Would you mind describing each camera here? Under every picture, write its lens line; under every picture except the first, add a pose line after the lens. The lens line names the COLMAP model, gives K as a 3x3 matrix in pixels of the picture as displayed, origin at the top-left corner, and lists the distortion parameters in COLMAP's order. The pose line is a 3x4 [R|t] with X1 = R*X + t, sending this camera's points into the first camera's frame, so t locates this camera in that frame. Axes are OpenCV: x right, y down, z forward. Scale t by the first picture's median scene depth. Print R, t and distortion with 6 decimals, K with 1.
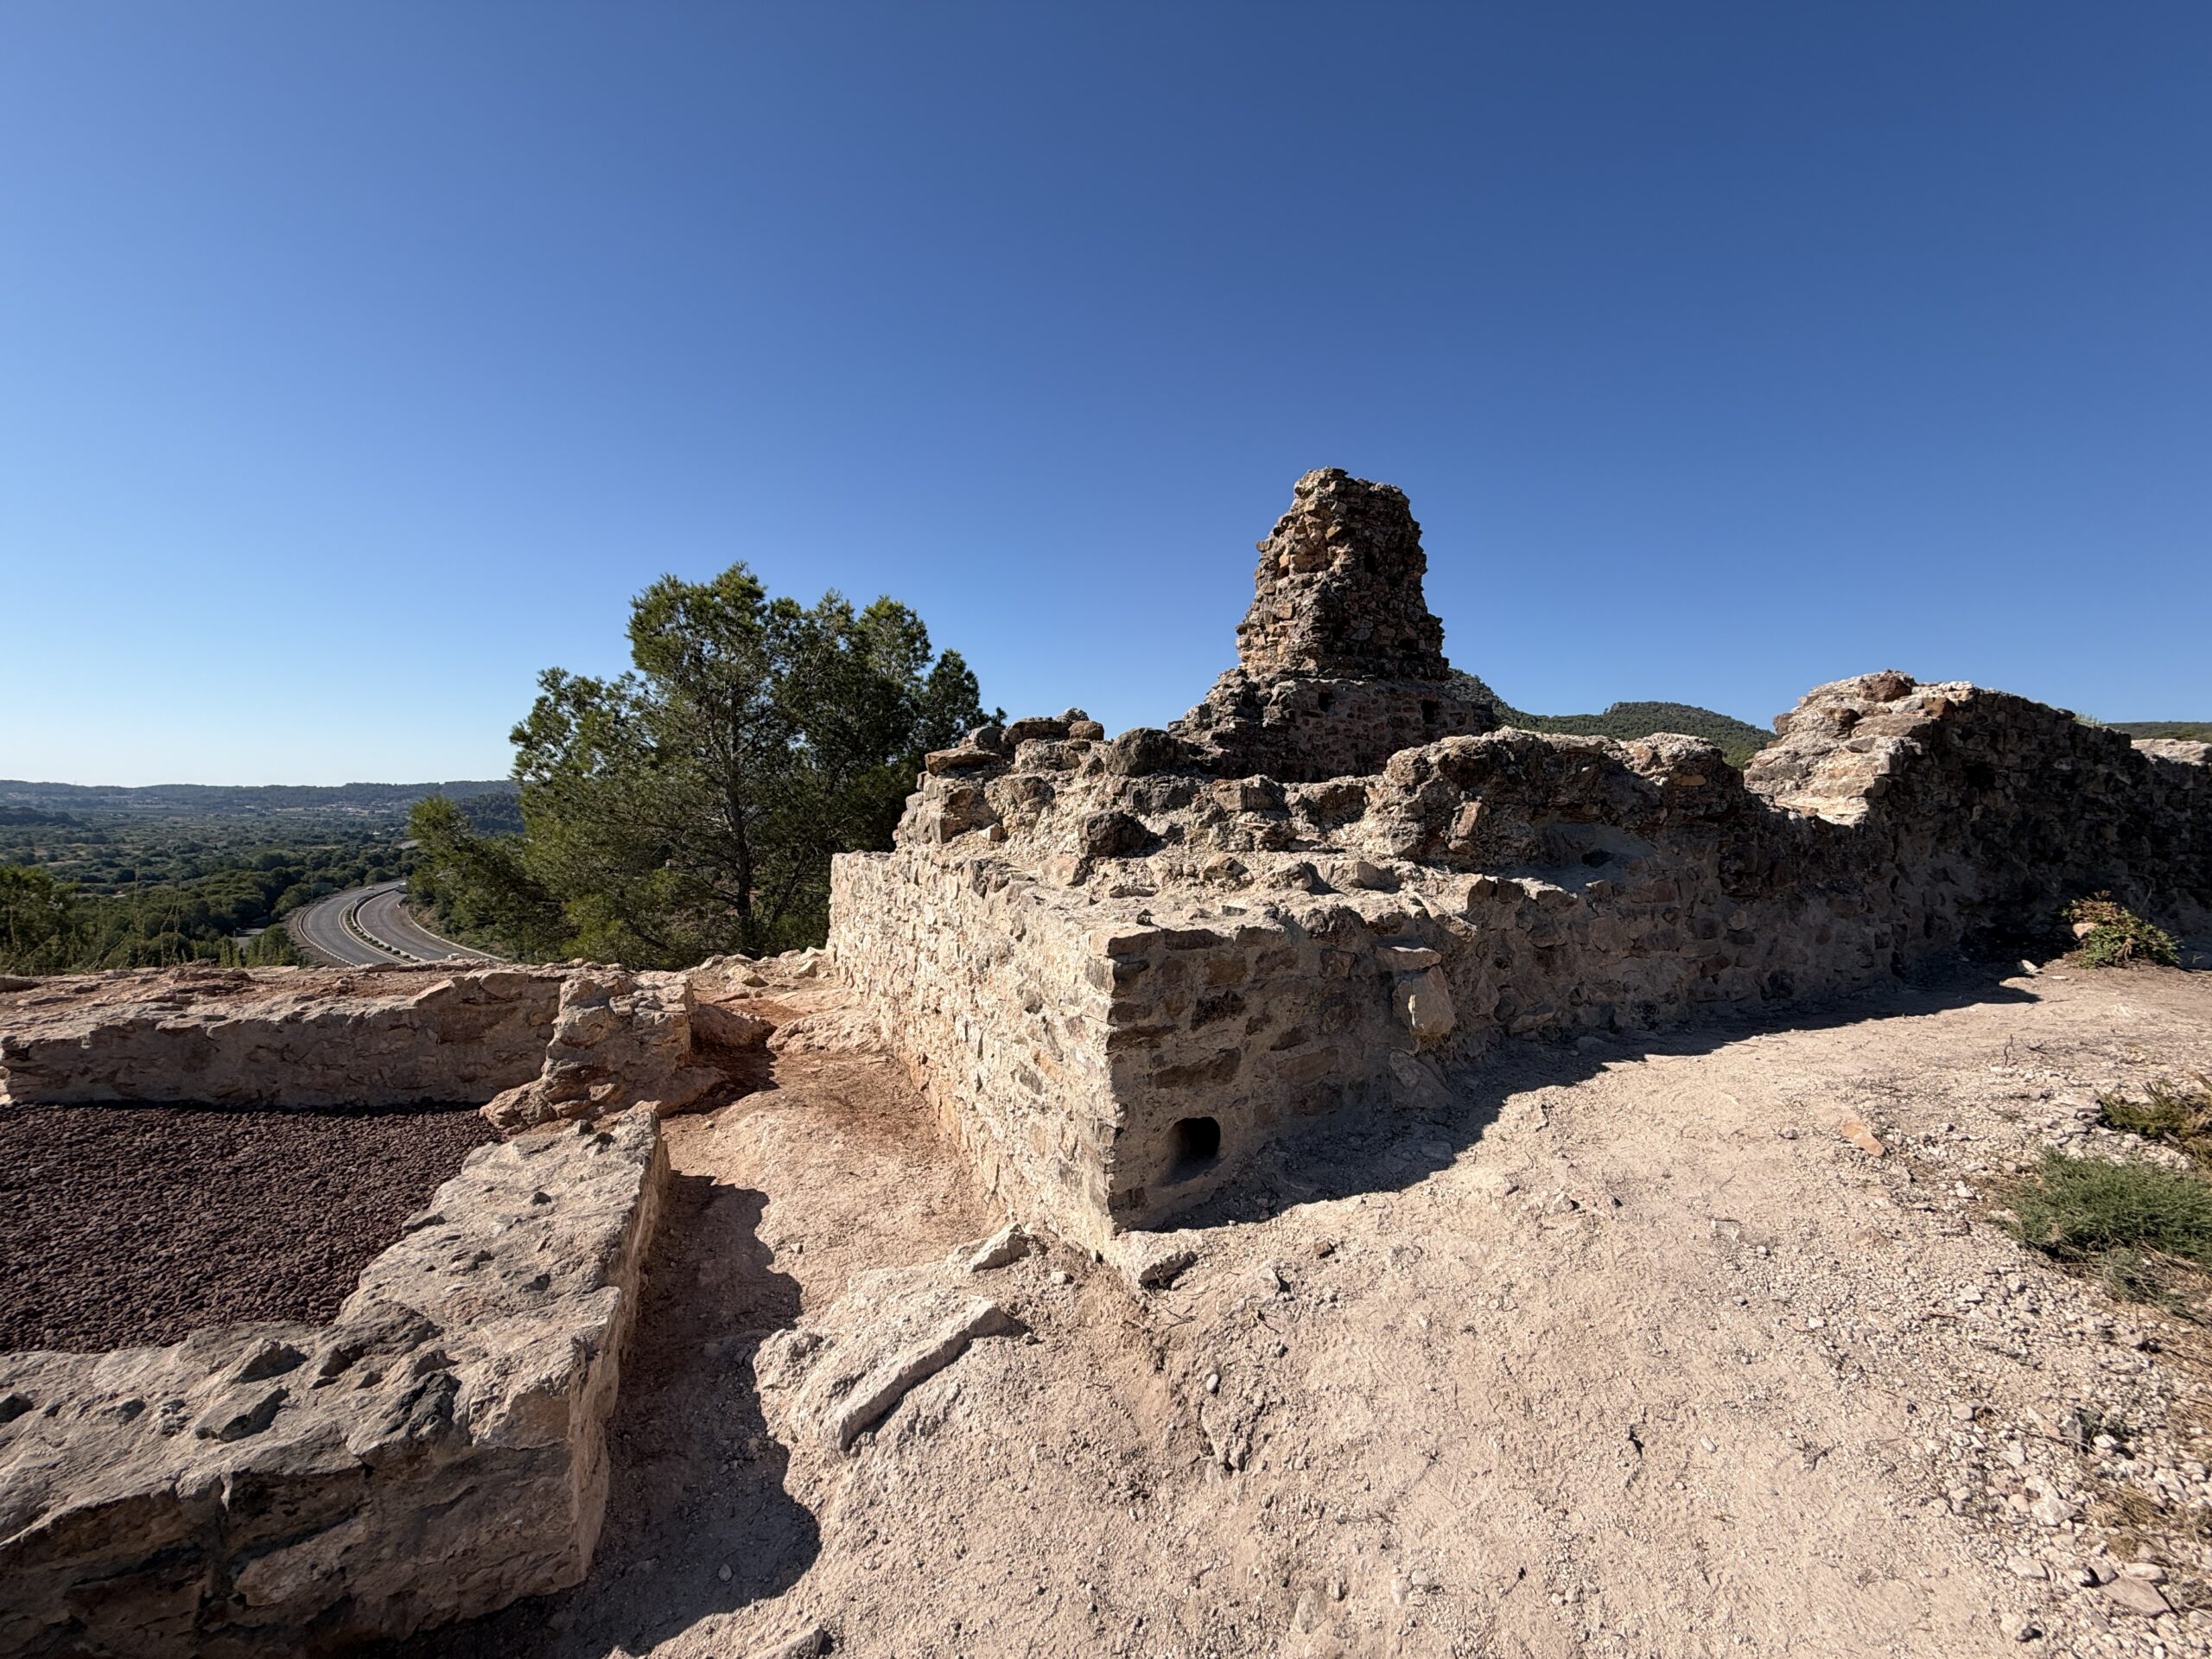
lens RADIAL K [[872.2, 0, 1100.7], [0, 872.2, 829.1], [0, 0, 1]] dist [0.000082, 0.000459]
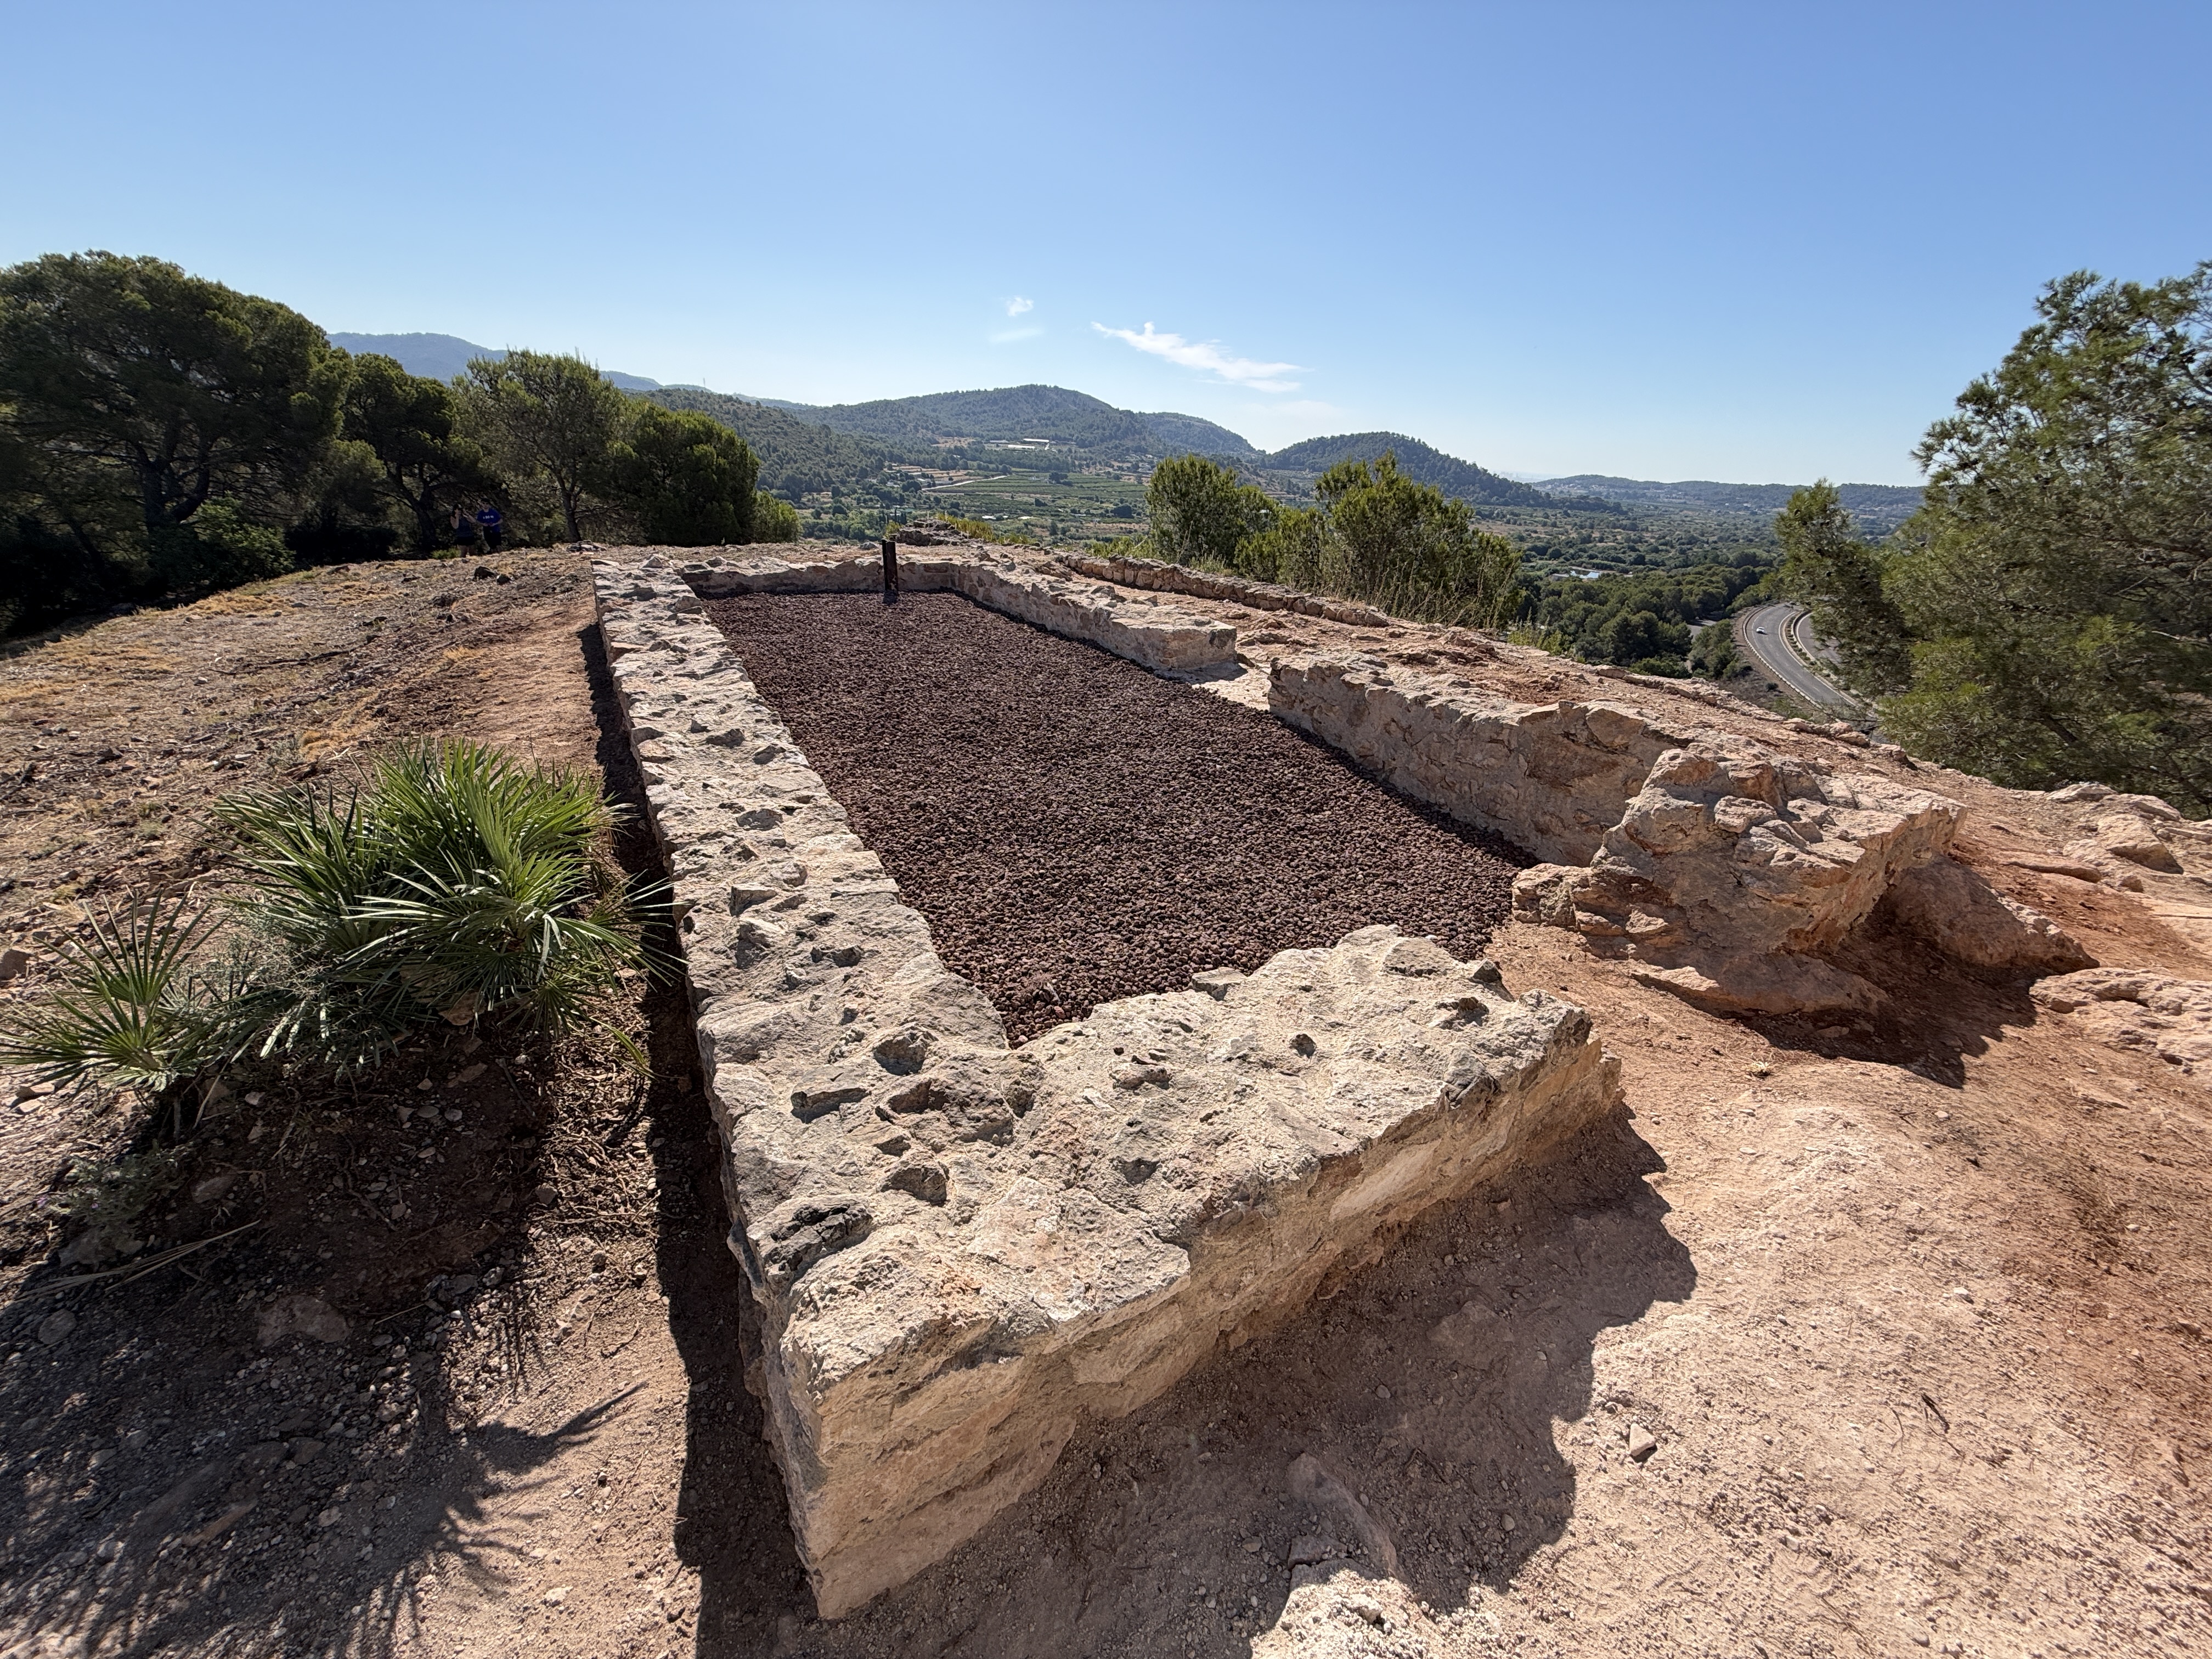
lens RADIAL K [[872.2, 0, 1111.8], [0, 872.2, 826.6], [0, 0, 1]] dist [0.000082, 0.000459]
pose [[0.191394, 0.379325, -0.905252, -0.074156], [-0.075384, 0.925259, 0.371770, 0.015194], [0.978614, -0.002913, 0.205684, 0.447697]]
